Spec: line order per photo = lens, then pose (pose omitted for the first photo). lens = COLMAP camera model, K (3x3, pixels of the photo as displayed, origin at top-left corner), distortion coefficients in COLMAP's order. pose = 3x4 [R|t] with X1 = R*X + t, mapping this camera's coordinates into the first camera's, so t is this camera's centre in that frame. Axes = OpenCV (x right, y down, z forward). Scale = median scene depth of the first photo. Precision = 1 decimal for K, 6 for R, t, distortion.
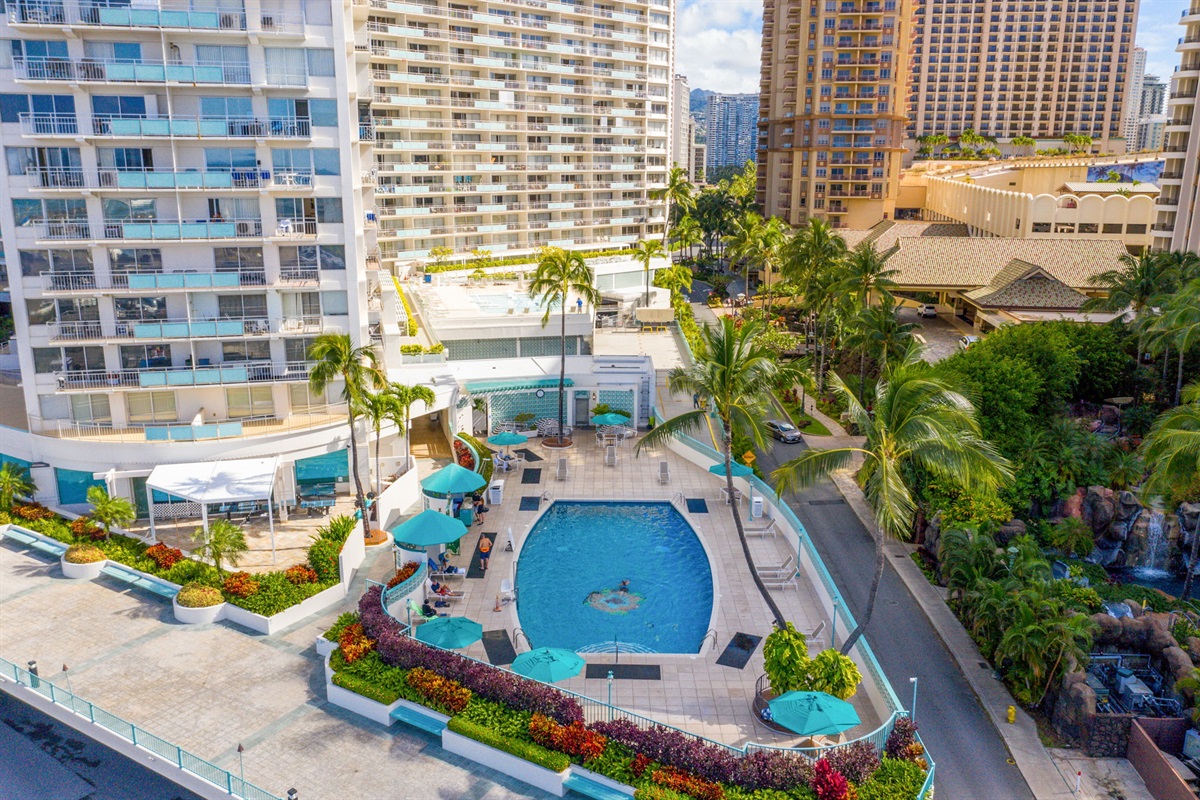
lens RADIAL K [[952.1, 0, 599.8], [0, 952.1, 398.0], [0, 0, 1]] dist [-0.012921, 0.011101]
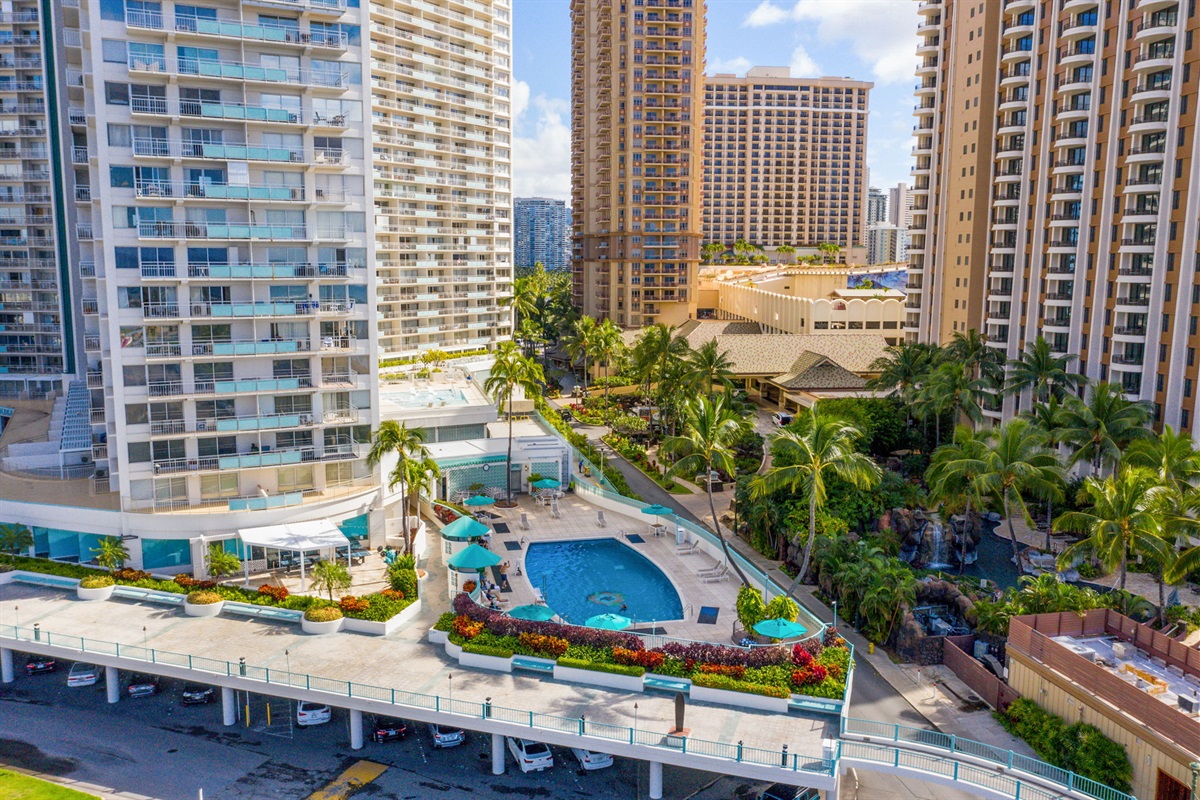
lens RADIAL K [[952.1, 0, 594.9], [0, 952.1, 399.5], [0, 0, 1]] dist [-0.012921, 0.011101]
pose [[0.974177, -0.034467, 0.223138, -0.243934], [0.056043, 0.994264, -0.091096, 0.034931], [-0.218718, 0.101249, 0.970521, -0.320386]]
